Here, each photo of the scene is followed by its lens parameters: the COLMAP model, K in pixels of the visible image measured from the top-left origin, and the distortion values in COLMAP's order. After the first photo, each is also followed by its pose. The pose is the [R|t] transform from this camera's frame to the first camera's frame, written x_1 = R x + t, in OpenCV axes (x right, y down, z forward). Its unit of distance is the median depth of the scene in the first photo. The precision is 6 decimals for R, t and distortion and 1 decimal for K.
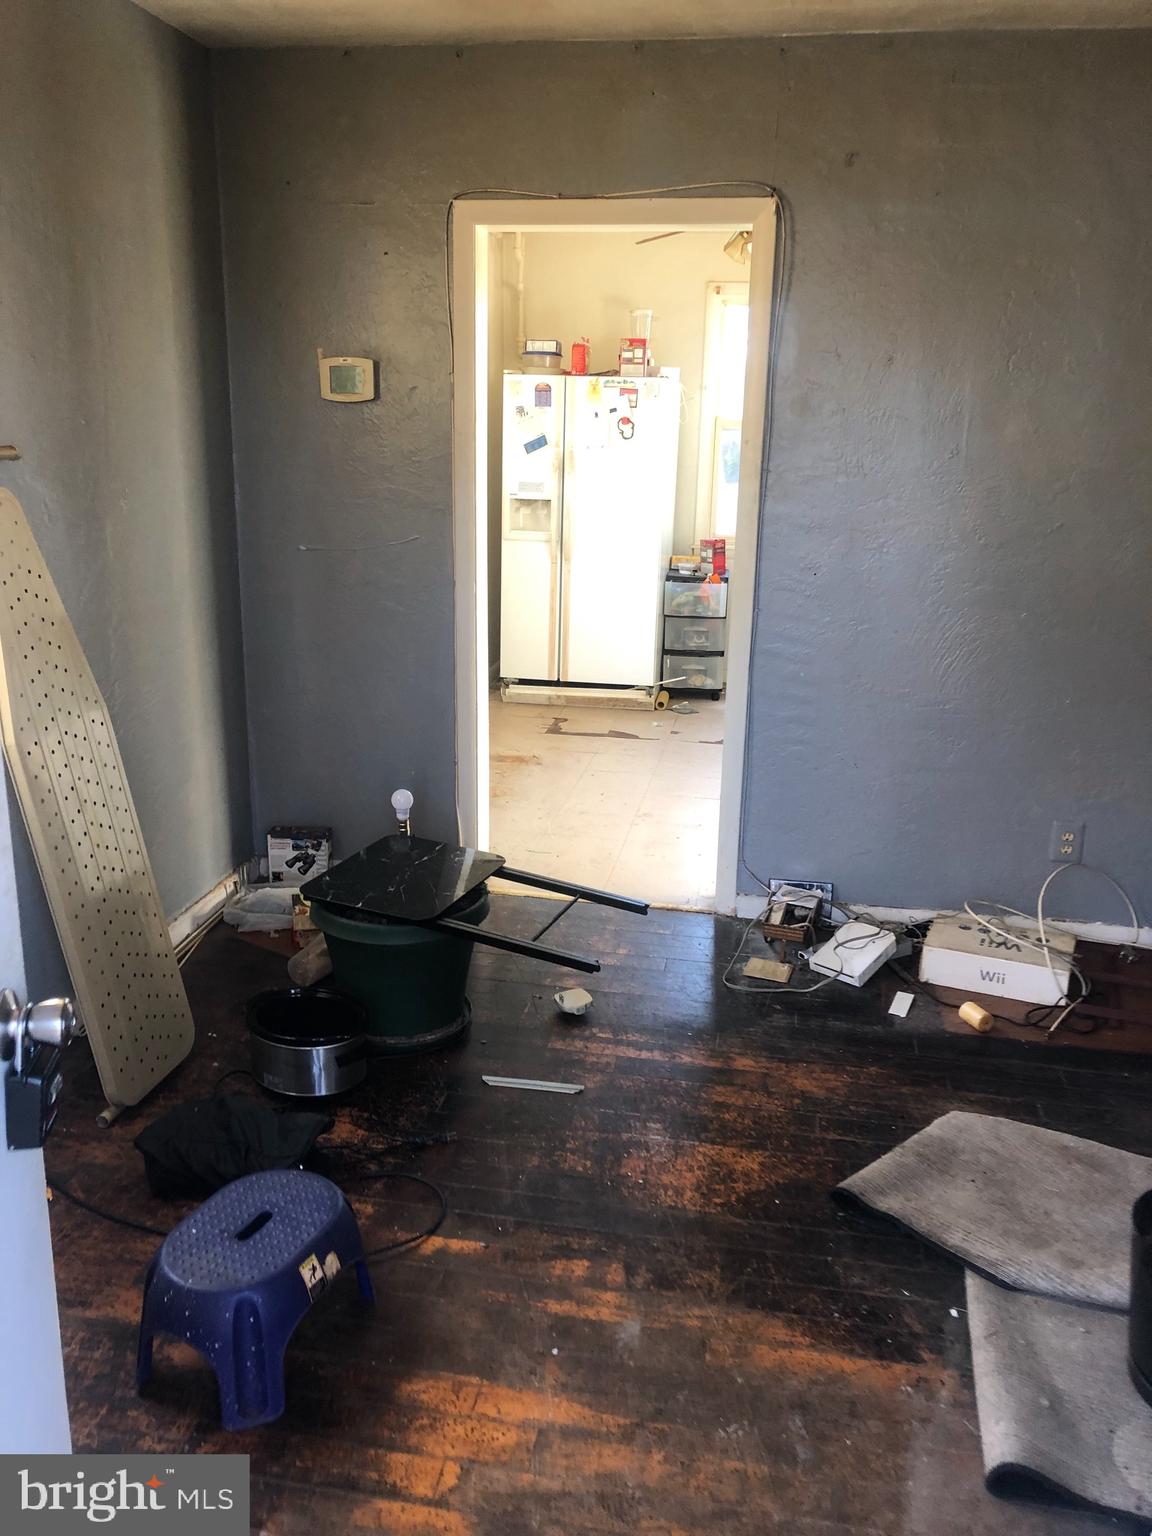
lens RADIAL K [[1240.7, 0, 583.2], [0, 1240.7, 773.9], [0, 0, 1]] dist [0.046737, -0.016926]
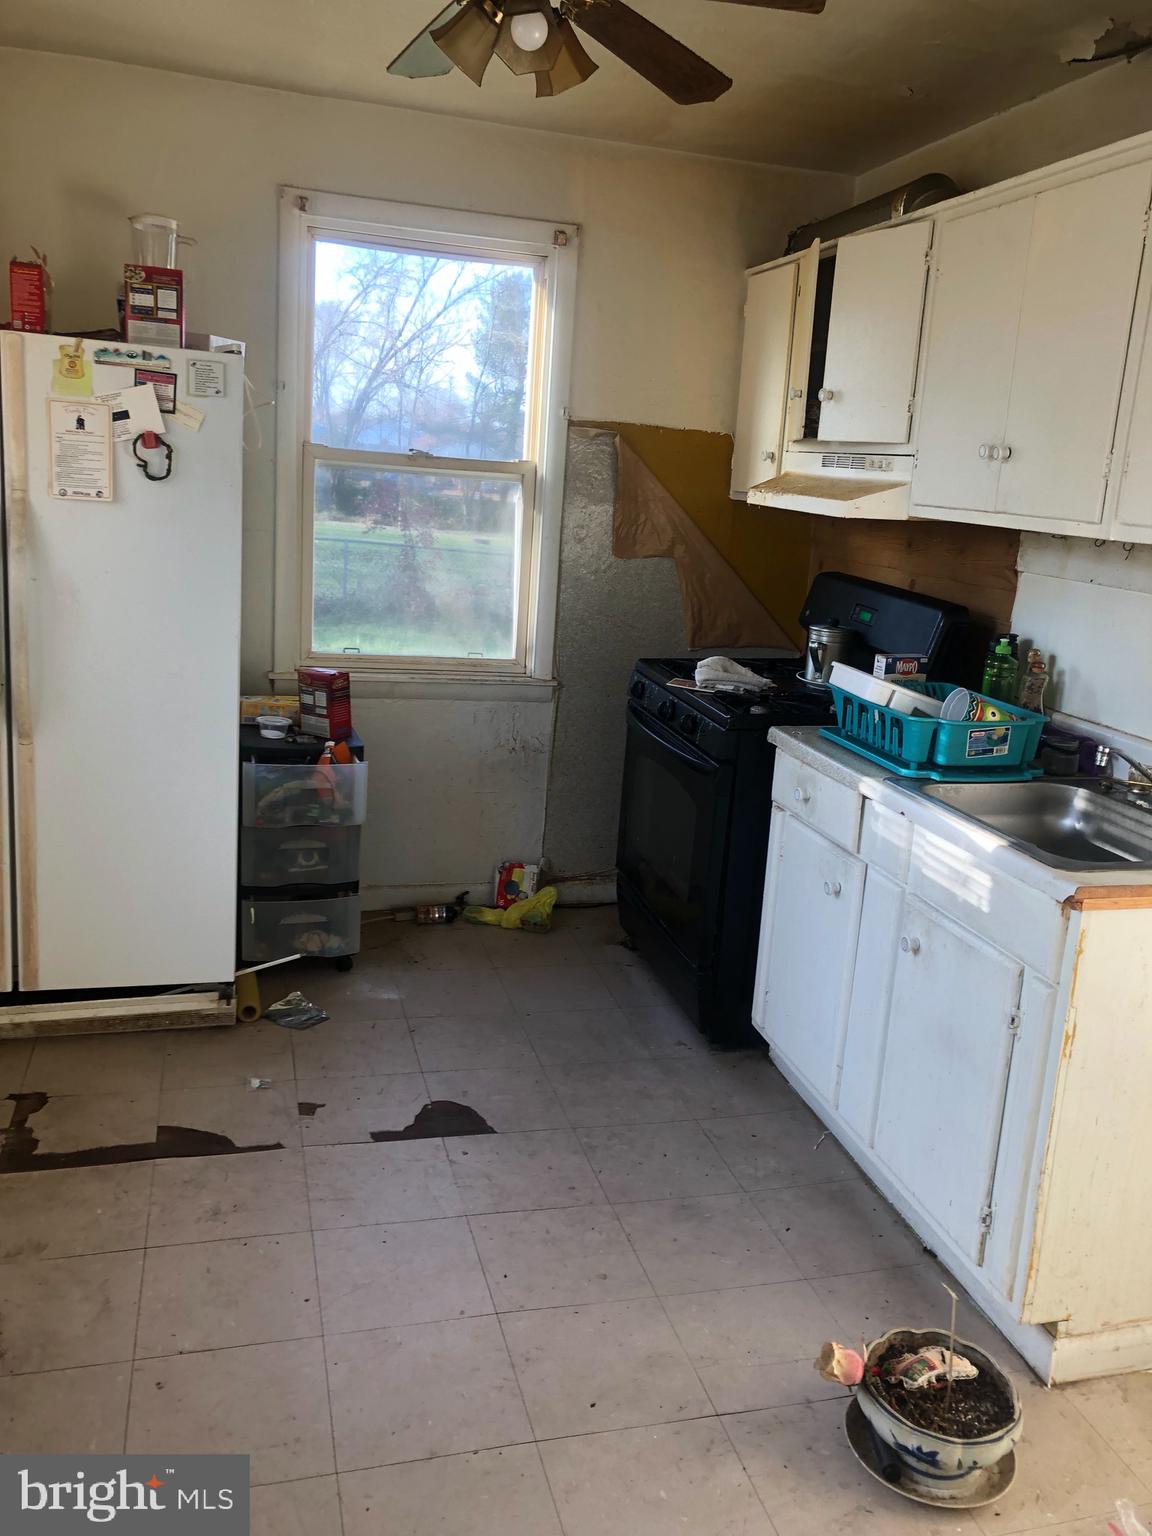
lens RADIAL K [[1240.7, 0, 590.1], [0, 1240.7, 759.7], [0, 0, 1]] dist [0.046737, -0.016926]
pose [[0.901611, -0.054036, 0.429159, -0.015842], [0.064718, 0.997850, -0.010325, -0.097978], [-0.427678, 0.037084, 0.903170, 0.336830]]
